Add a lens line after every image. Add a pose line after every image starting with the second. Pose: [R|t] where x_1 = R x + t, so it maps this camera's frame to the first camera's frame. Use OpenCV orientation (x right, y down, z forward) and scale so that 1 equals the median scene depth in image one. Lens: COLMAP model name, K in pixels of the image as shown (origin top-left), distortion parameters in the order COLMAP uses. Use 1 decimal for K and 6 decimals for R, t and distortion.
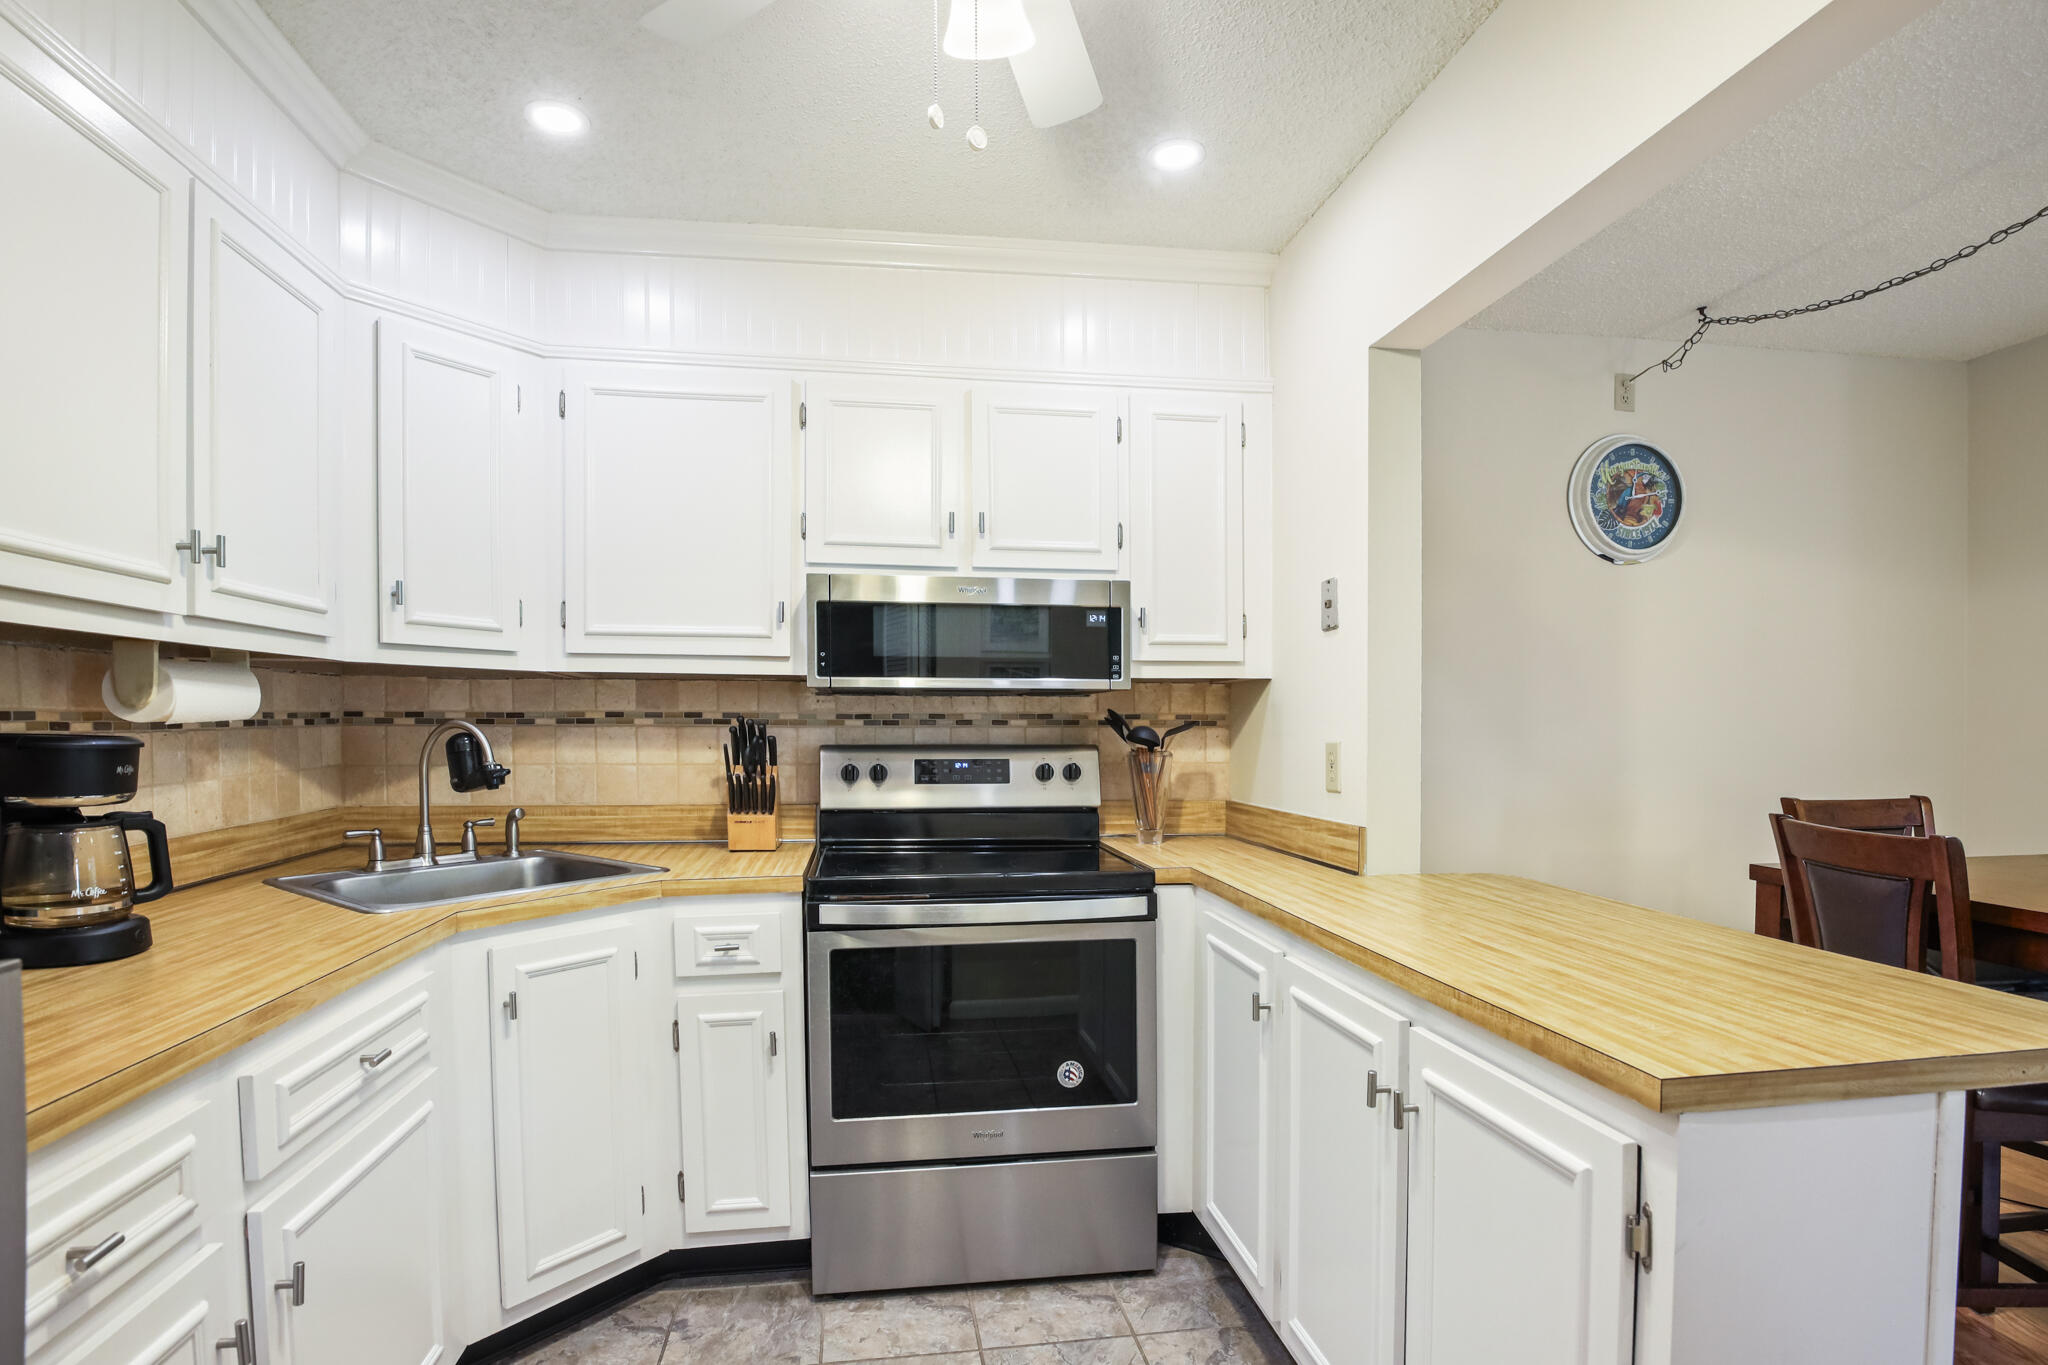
lens RADIAL K [[1027.1, 0, 1000.3], [0, 1027.1, 740.7], [0, 0, 1]] dist [0.000450, -0.021683]
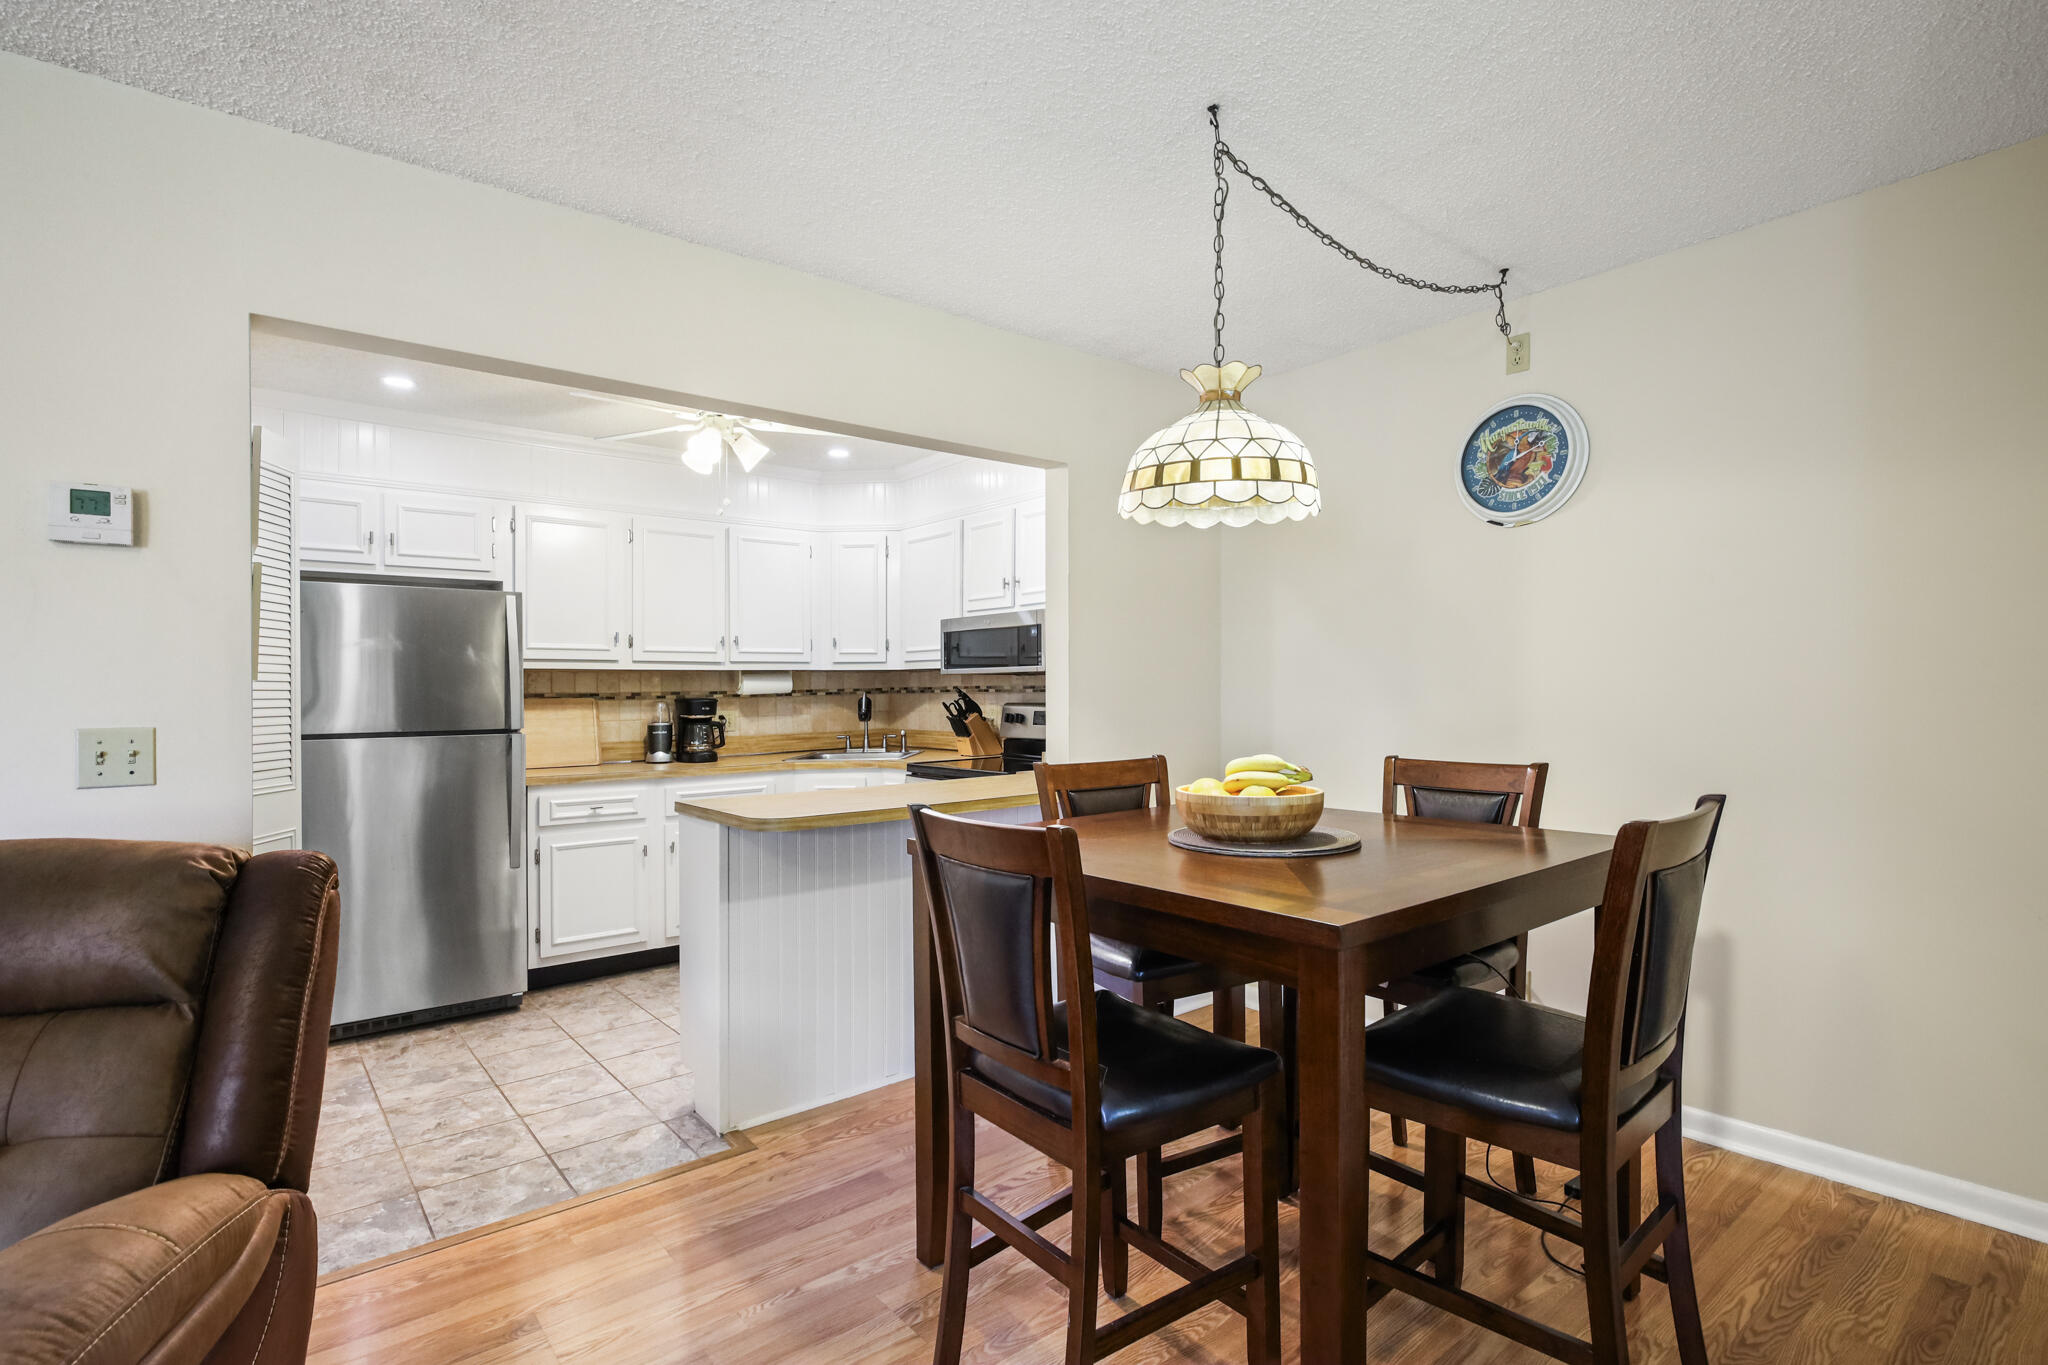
lens RADIAL K [[983.7, 0, 1024.0], [0, 983.7, 682.5], [0, 0, 1]] dist [0.000296, -0.000055]
pose [[0.512568, -0.013663, -0.858538, 1.471074], [-0.002155, 0.999850, -0.017198, -0.002453], [0.858644, 0.010666, 0.512462, 0.119513]]
